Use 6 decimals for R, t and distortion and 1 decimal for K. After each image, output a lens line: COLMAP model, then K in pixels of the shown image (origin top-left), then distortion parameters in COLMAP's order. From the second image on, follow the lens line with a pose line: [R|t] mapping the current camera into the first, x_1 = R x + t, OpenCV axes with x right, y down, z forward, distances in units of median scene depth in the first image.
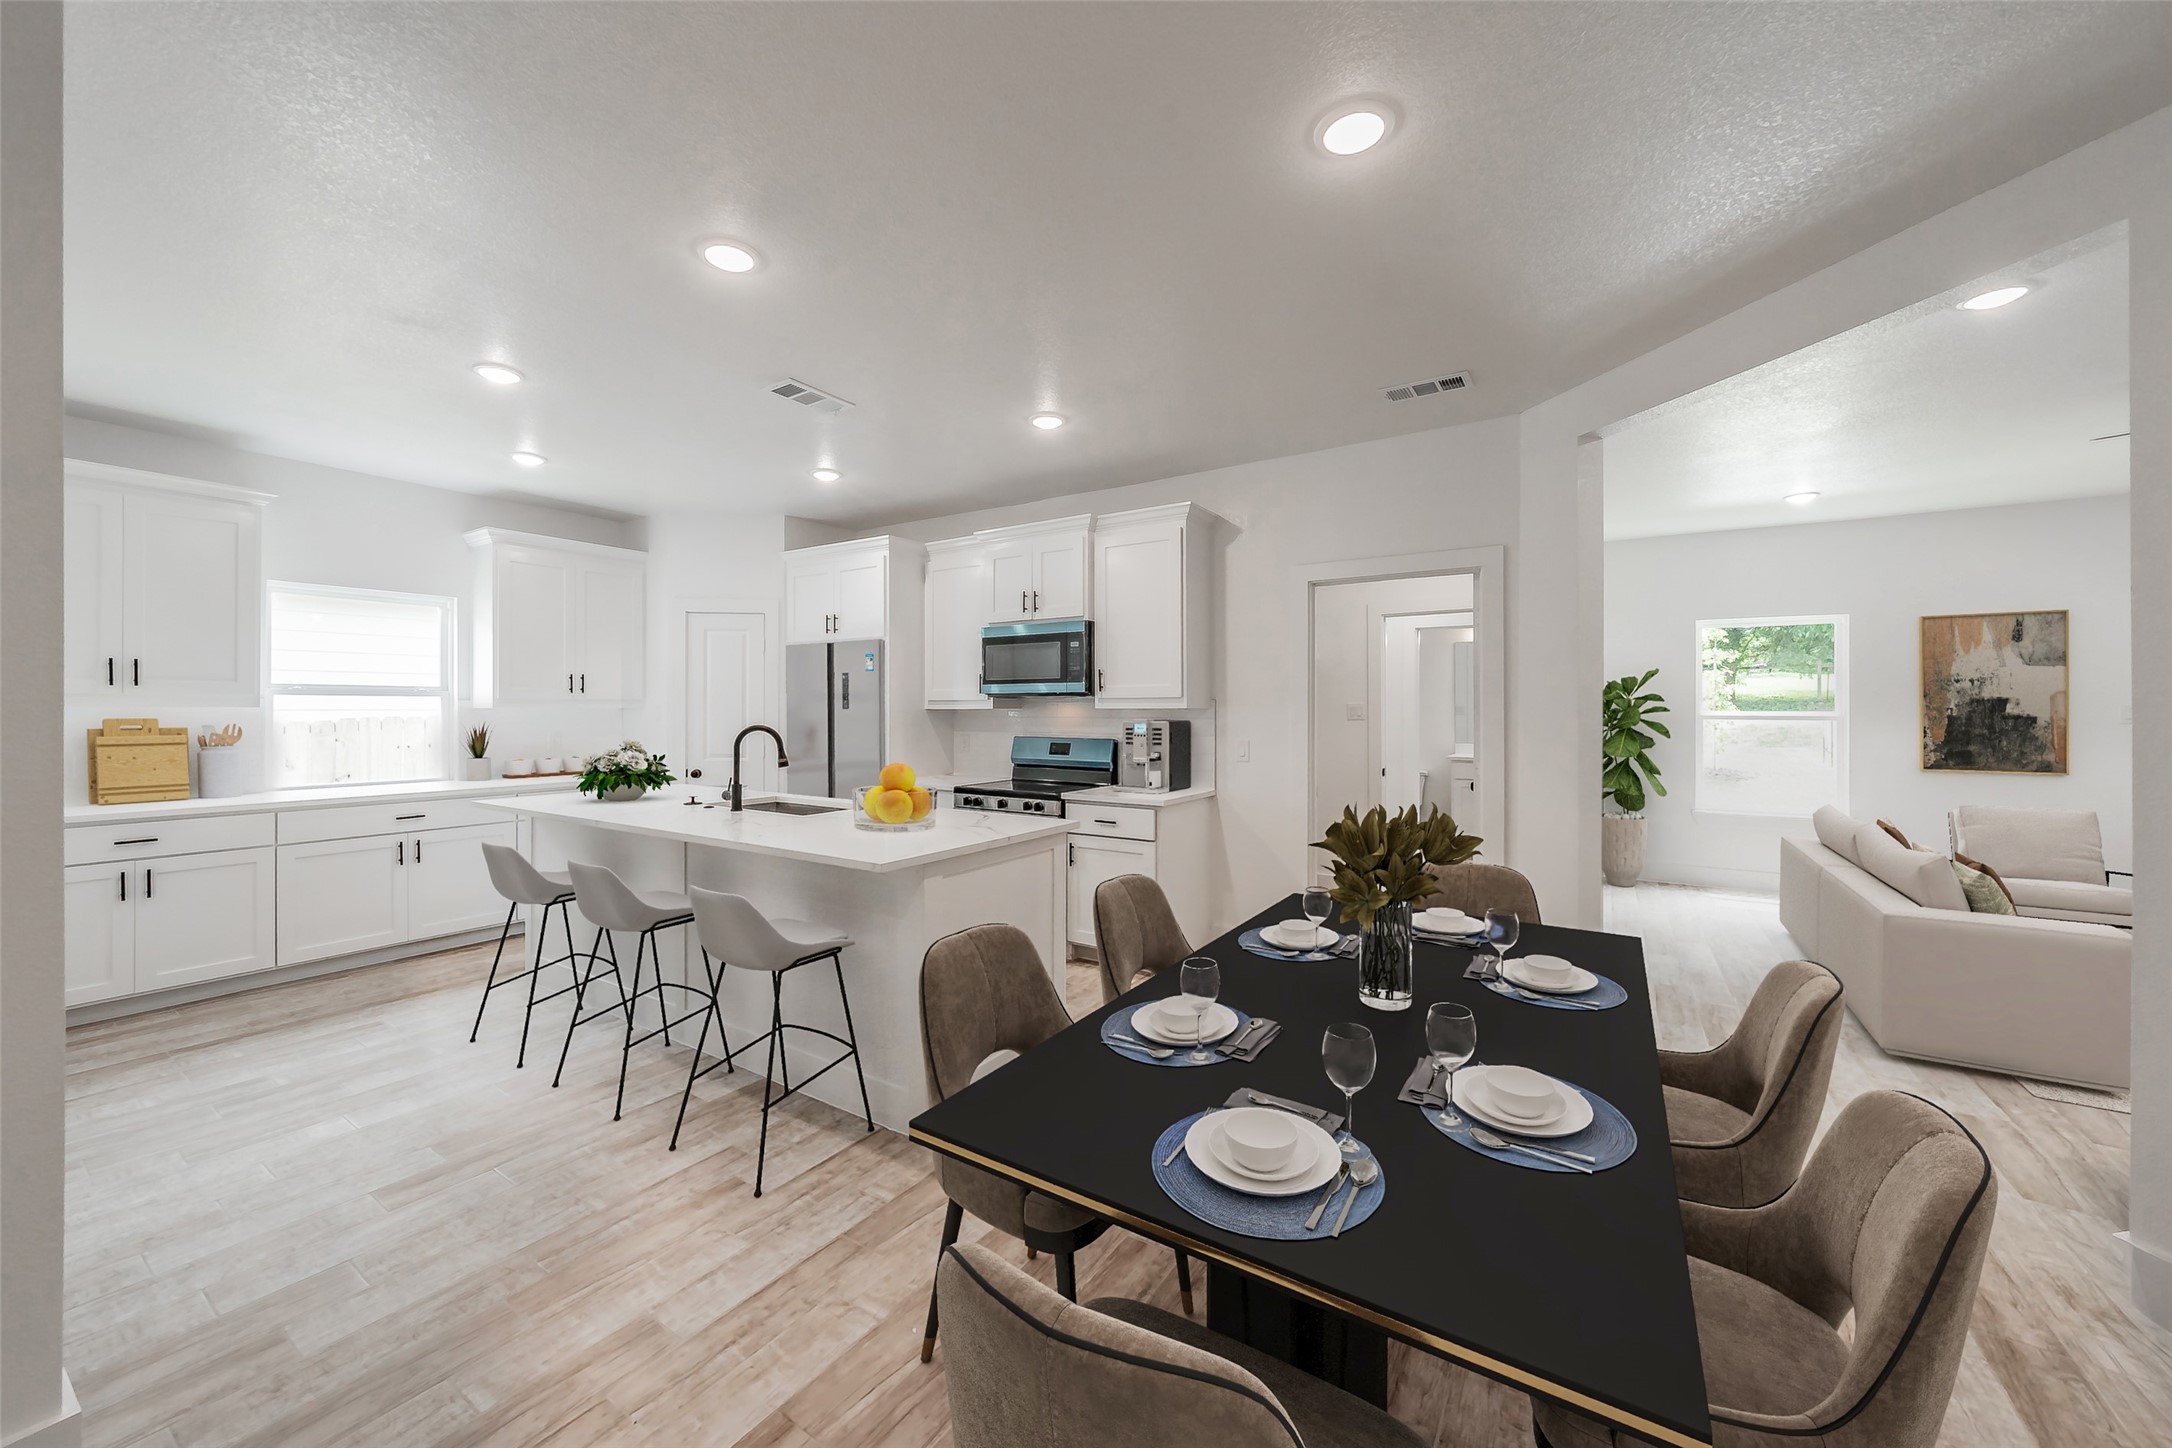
lens RADIAL K [[791.1, 0, 1086.2], [0, 791.1, 708.9], [0, 0, 1]] dist [0.000458, -0.000062]
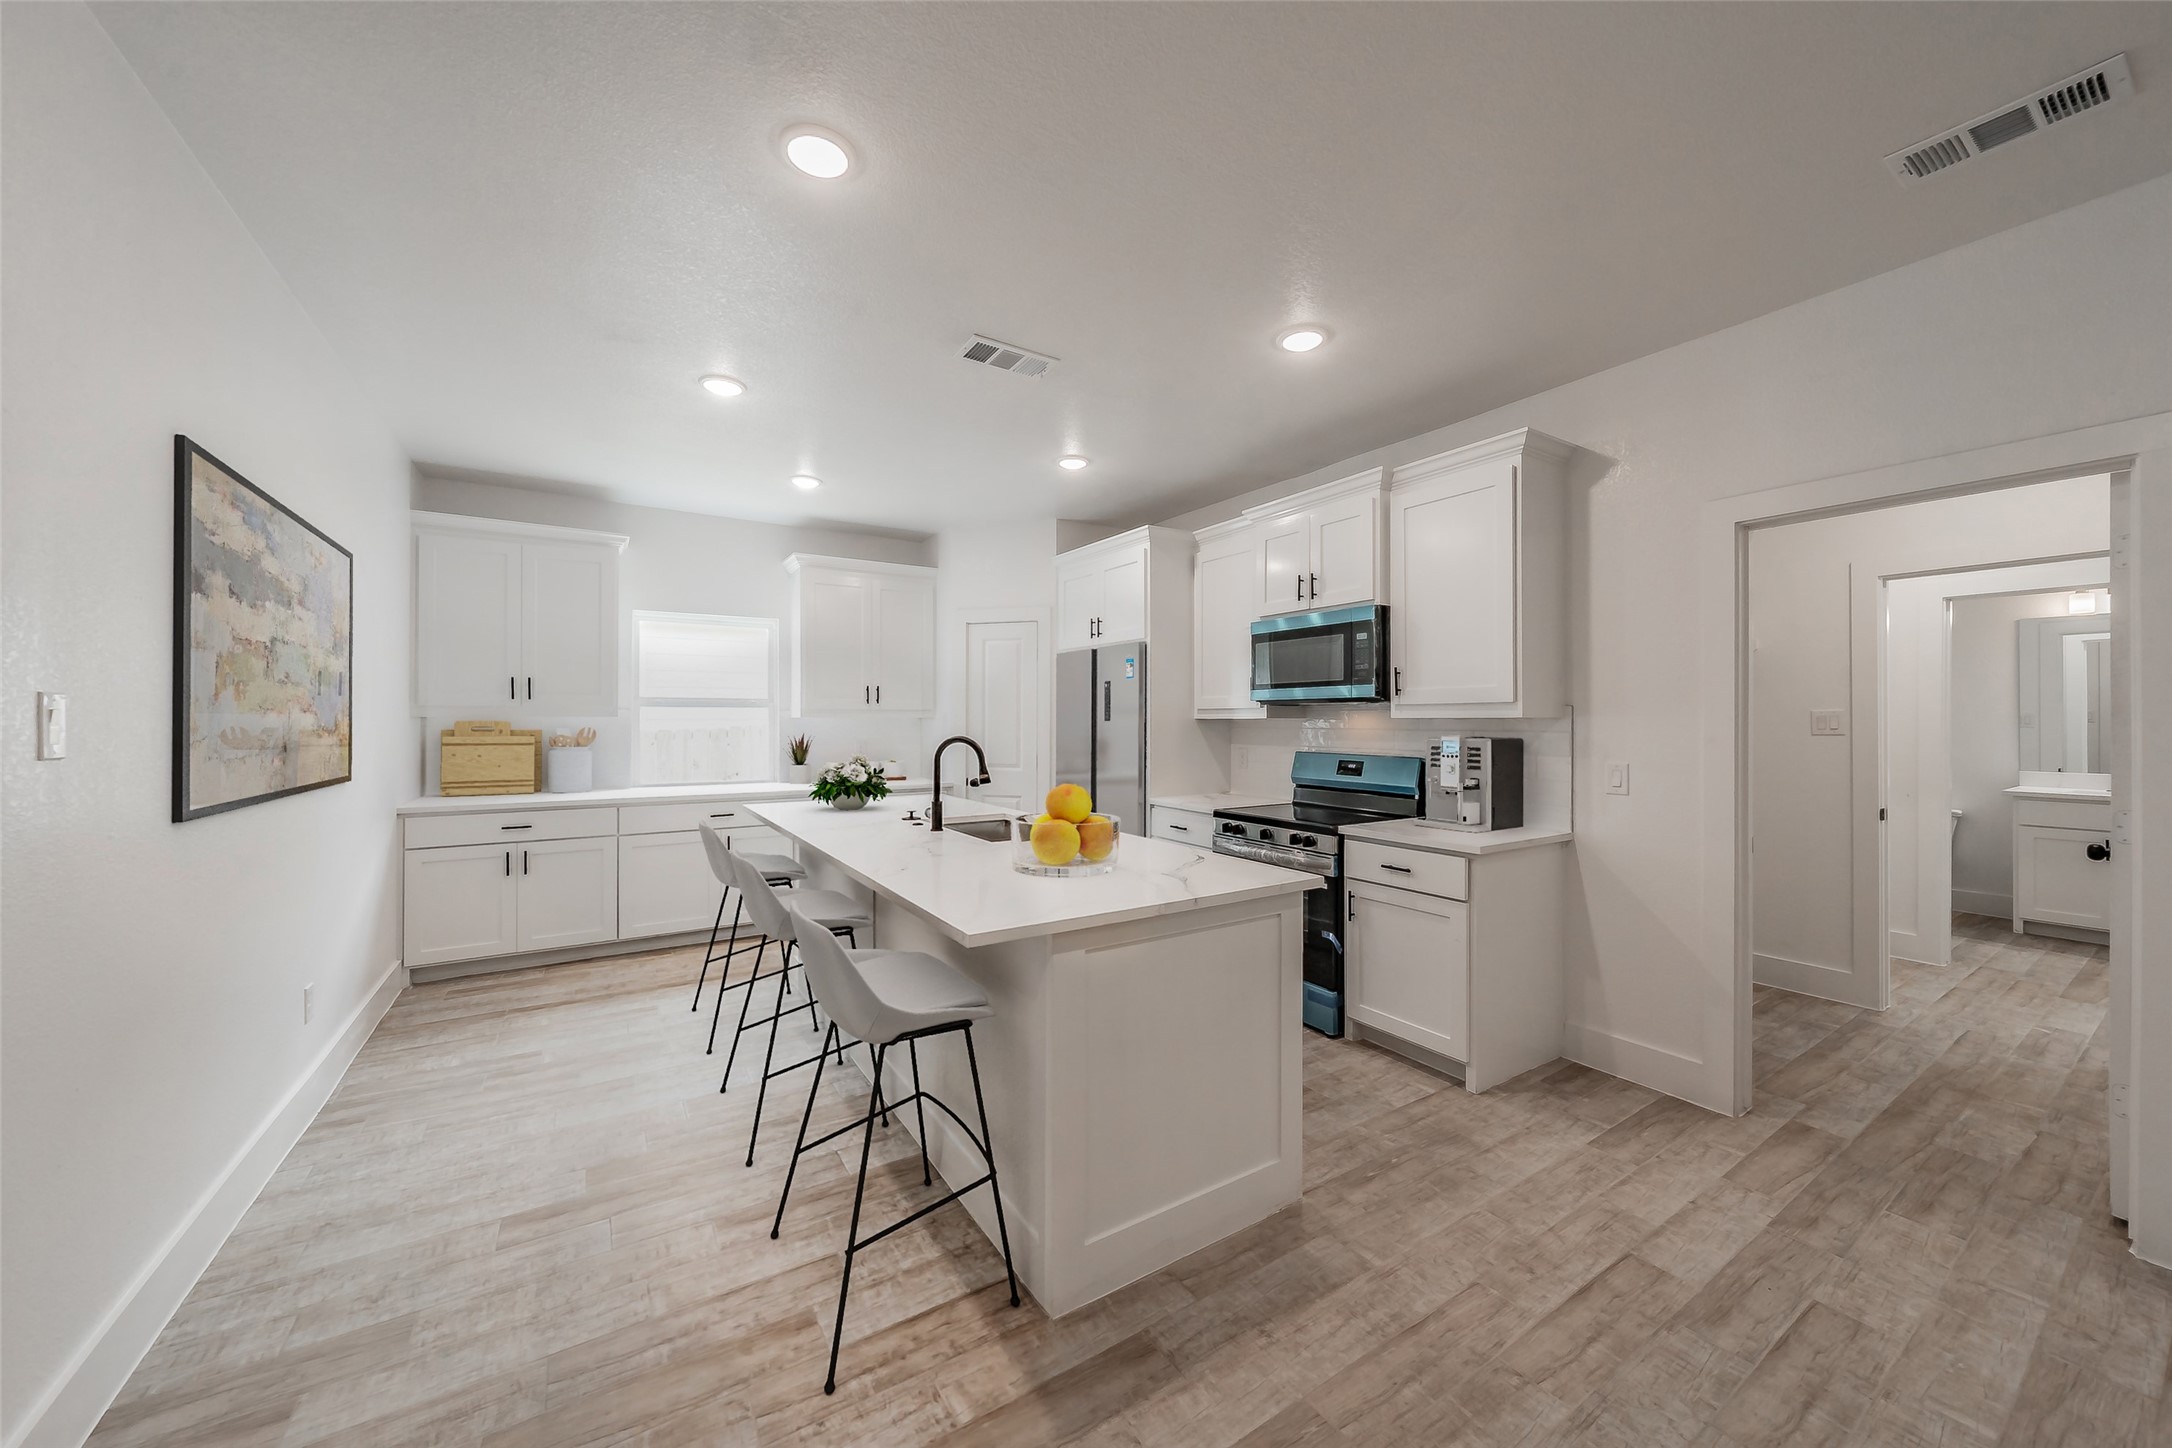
lens RADIAL K [[772.4, 0, 1089.3], [0, 772.4, 717.8], [0, 0, 1]] dist [0.000908, -0.000050]
pose [[0.908407, -0.000358, -0.418087, 0.062289], [-0.000788, 0.999996, -0.002568, 0.001397], [0.418086, 0.002662, 0.908403, 0.196926]]
